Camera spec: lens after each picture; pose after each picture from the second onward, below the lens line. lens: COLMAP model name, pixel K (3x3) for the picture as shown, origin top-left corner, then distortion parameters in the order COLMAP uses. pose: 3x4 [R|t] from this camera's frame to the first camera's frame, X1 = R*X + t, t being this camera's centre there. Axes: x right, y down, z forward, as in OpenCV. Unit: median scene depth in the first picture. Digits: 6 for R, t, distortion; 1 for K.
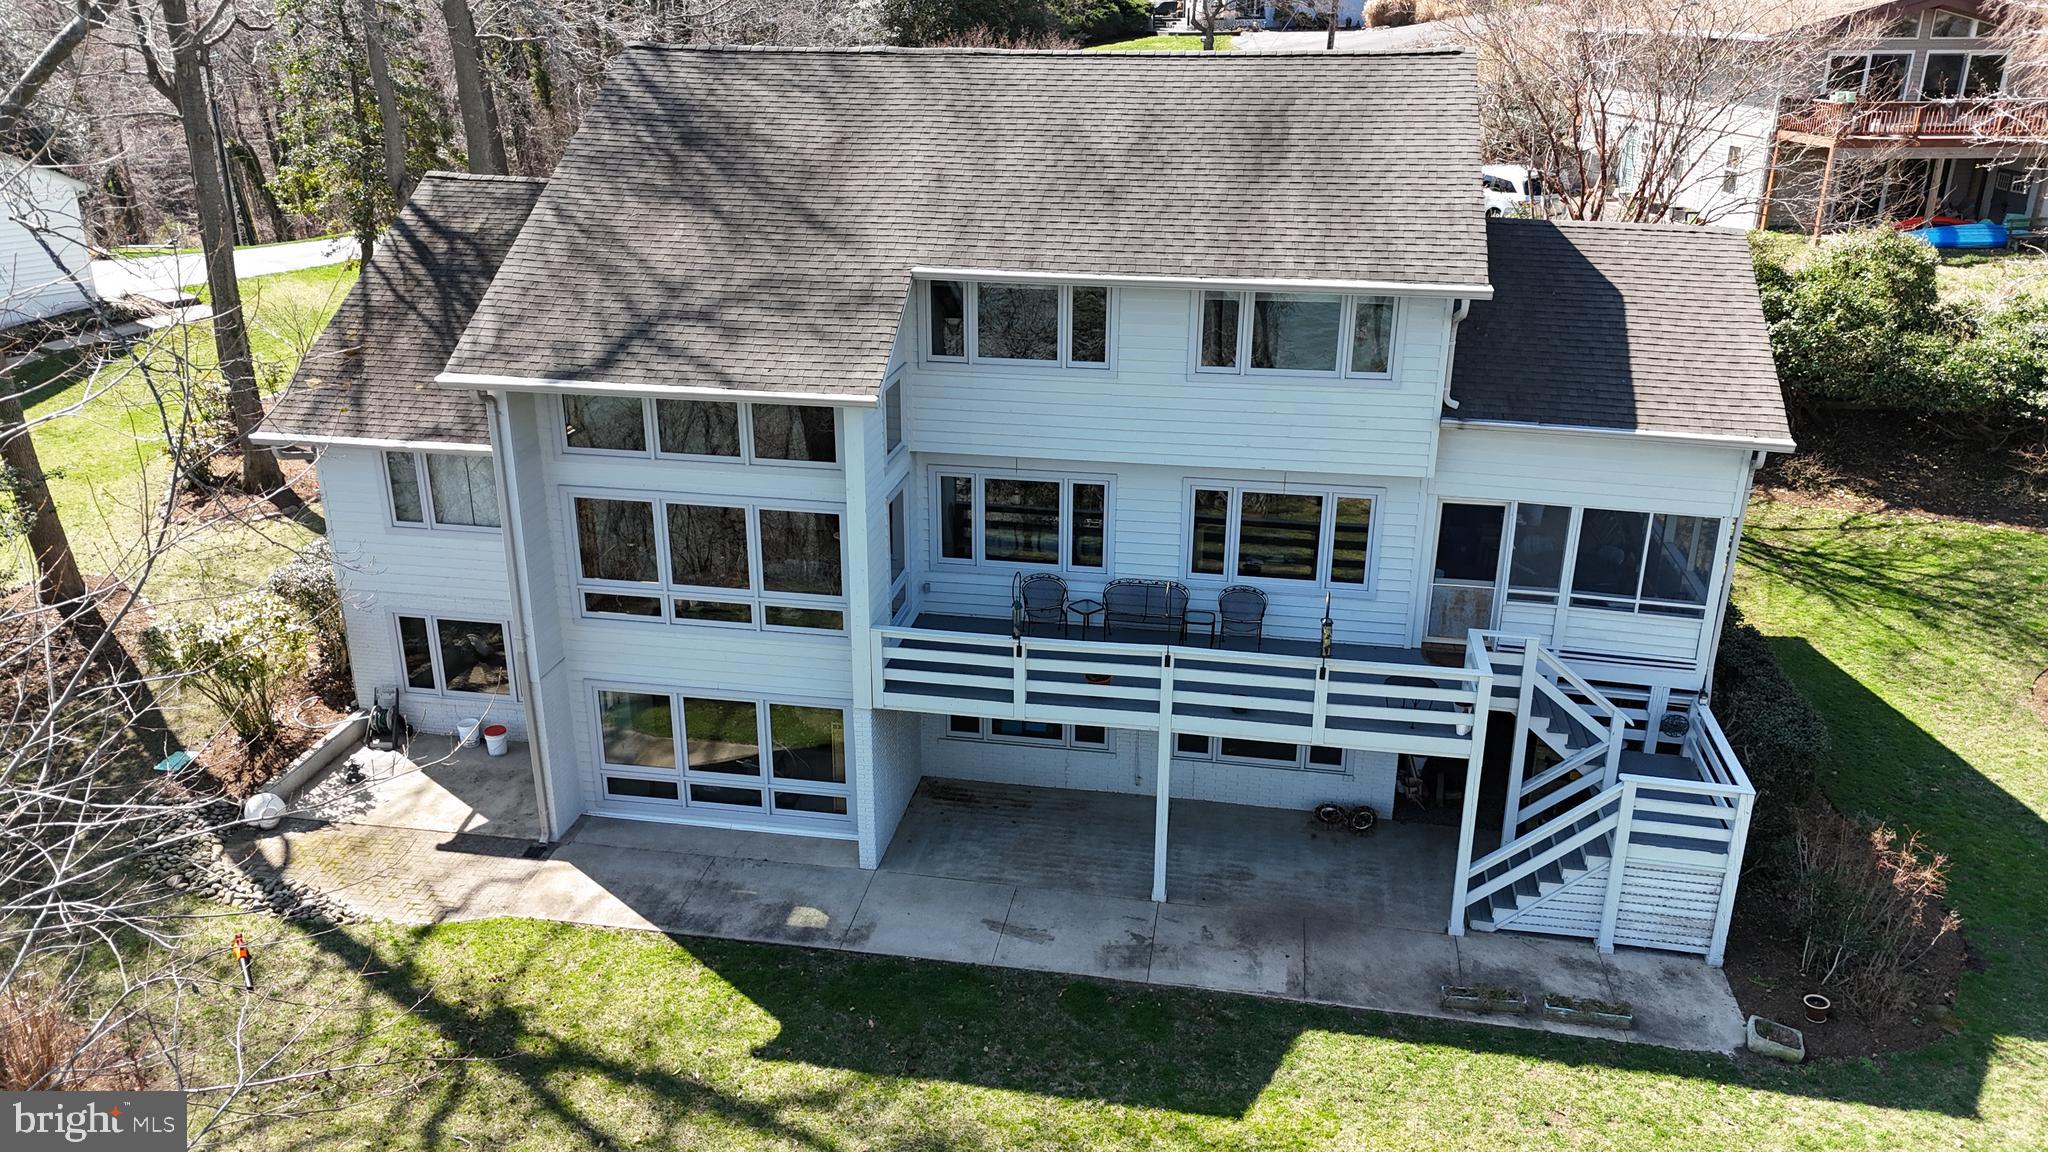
lens RADIAL K [[1505.4, 0, 1019.9], [0, 1505.4, 577.7], [0, 0, 1]] dist [0.053338, -0.039168]
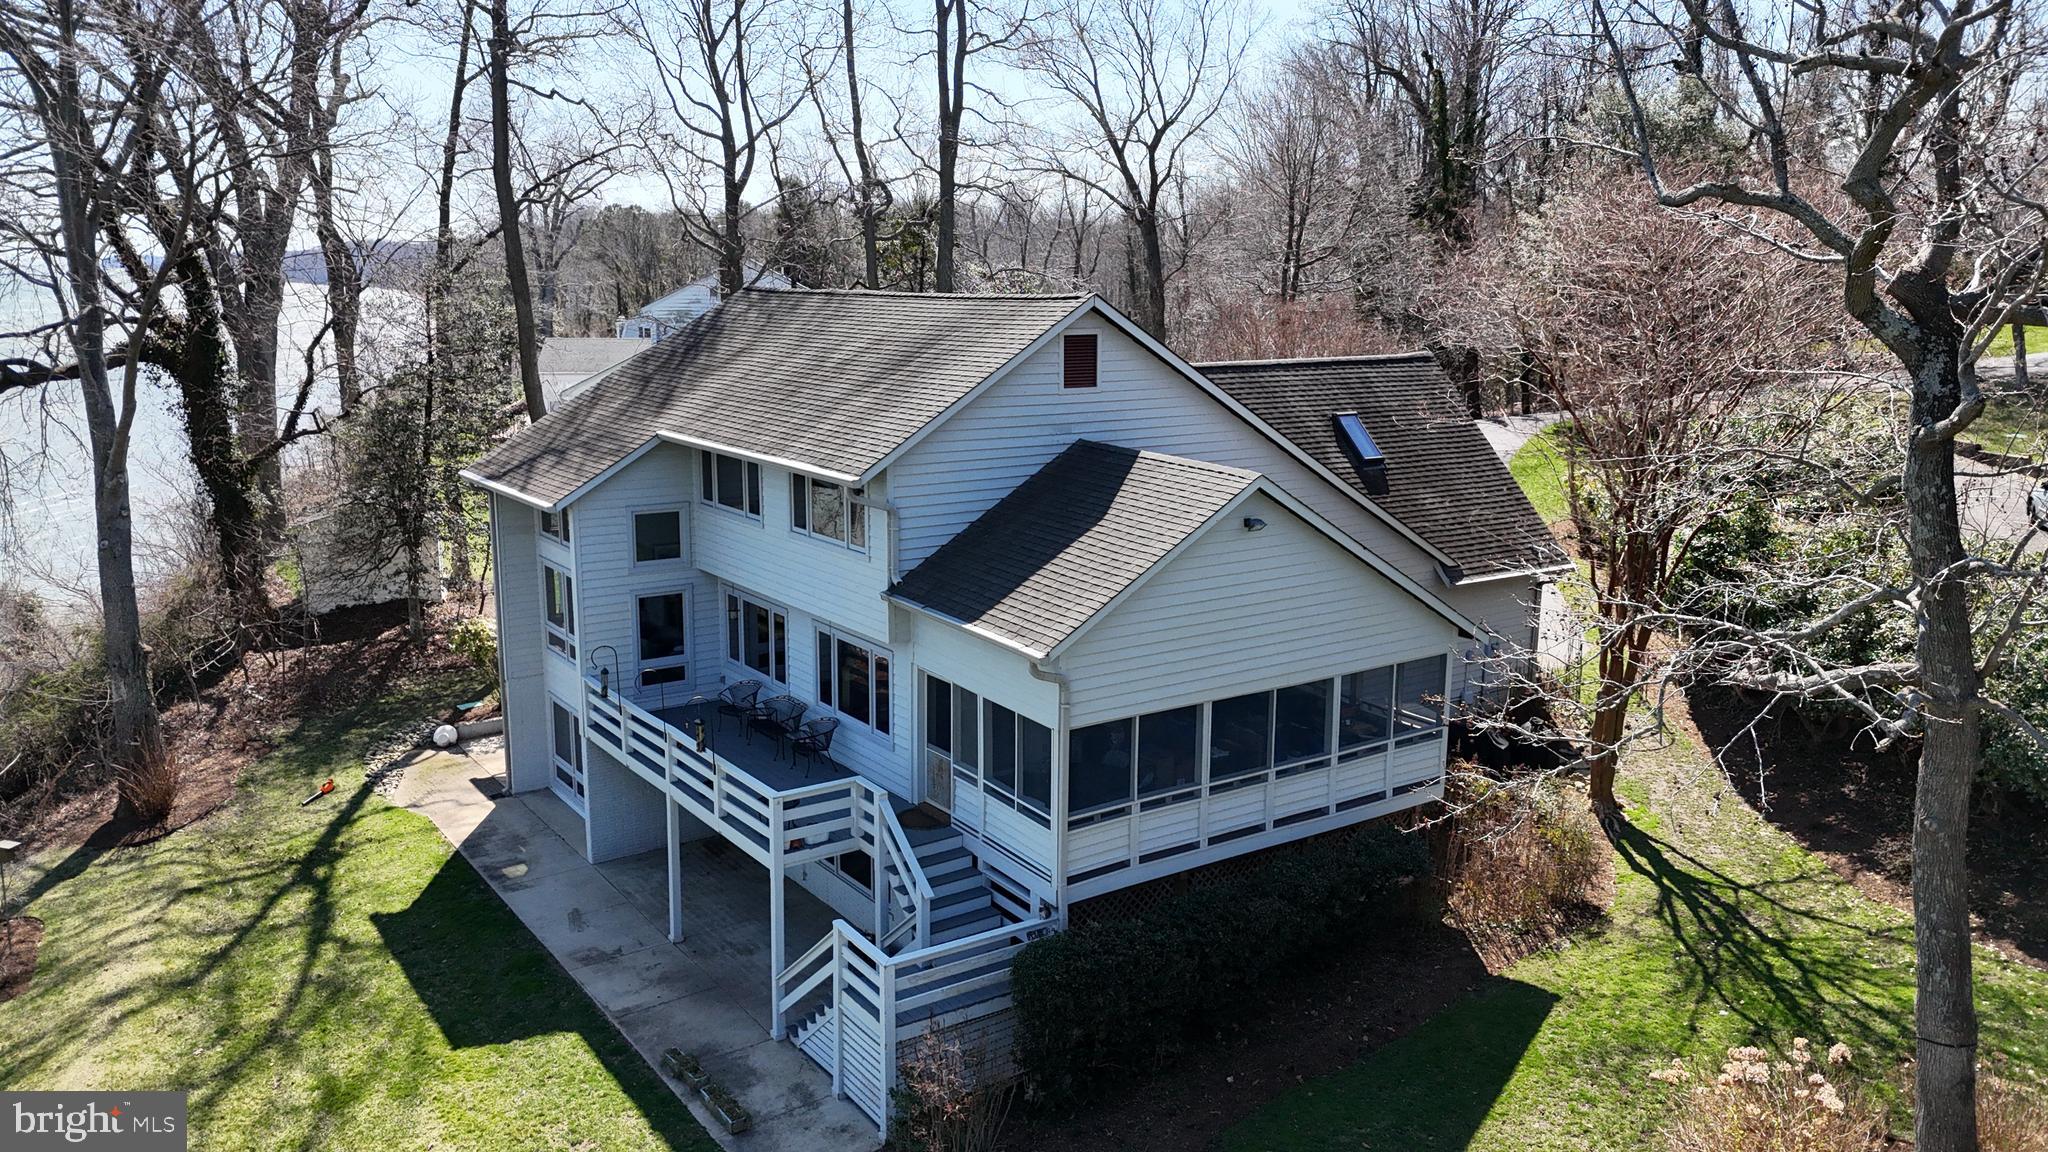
lens RADIAL K [[1505.4, 0, 1022.7], [0, 1505.4, 536.6], [0, 0, 1]] dist [0.053338, -0.039168]
pose [[0.709077, 0.122600, -0.694391, 1.132514], [-0.258676, 0.961339, -0.094415, -0.062432], [0.655970, 0.246570, 0.713377, 0.226008]]
